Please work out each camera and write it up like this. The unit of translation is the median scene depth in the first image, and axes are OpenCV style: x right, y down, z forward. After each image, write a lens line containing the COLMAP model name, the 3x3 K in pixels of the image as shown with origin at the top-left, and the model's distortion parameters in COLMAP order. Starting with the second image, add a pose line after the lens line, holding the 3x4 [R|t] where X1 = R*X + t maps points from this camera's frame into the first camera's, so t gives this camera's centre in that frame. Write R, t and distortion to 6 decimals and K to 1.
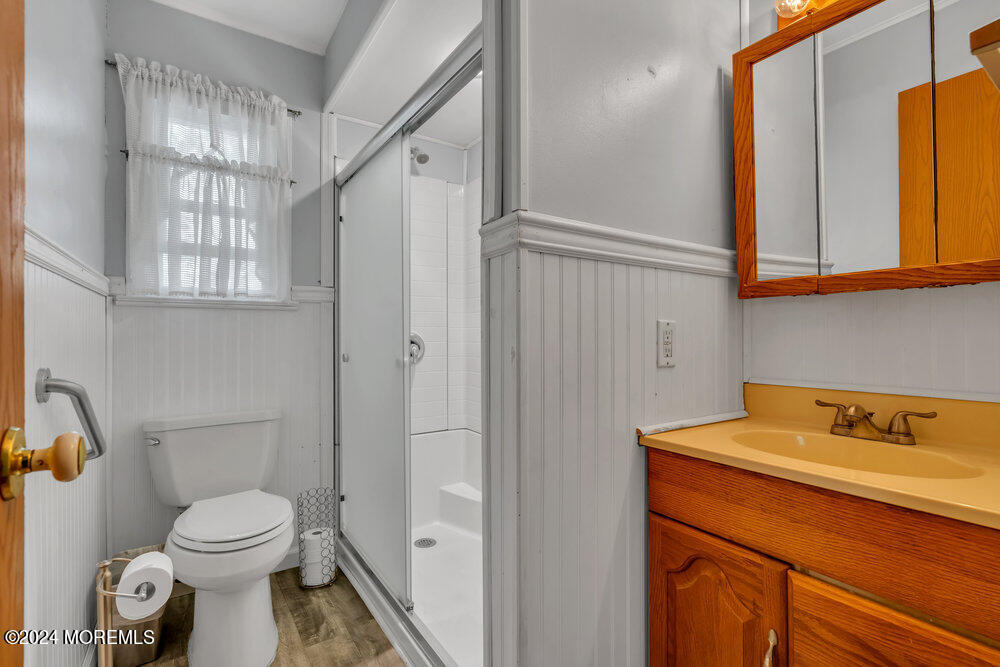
lens RADIAL K [[450.7, 0, 501.0], [0, 450.7, 331.6], [0, 0, 1]] dist [-0.002009, 0.000308]
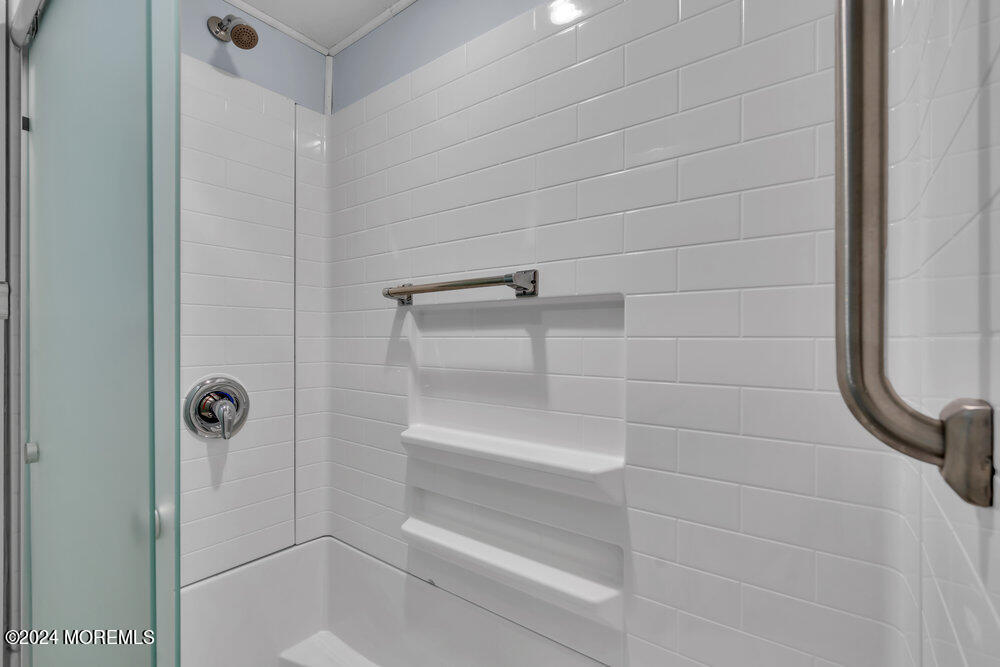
lens RADIAL K [[450.7, 0, 494.4], [0, 450.7, 336.8], [0, 0, 1]] dist [-0.002009, 0.000308]
pose [[0.953669, 0.003431, 0.300839, -0.054251], [-0.004244, 0.999989, 0.002047, -0.046098], [-0.300828, -0.003229, 0.953673, 0.414426]]
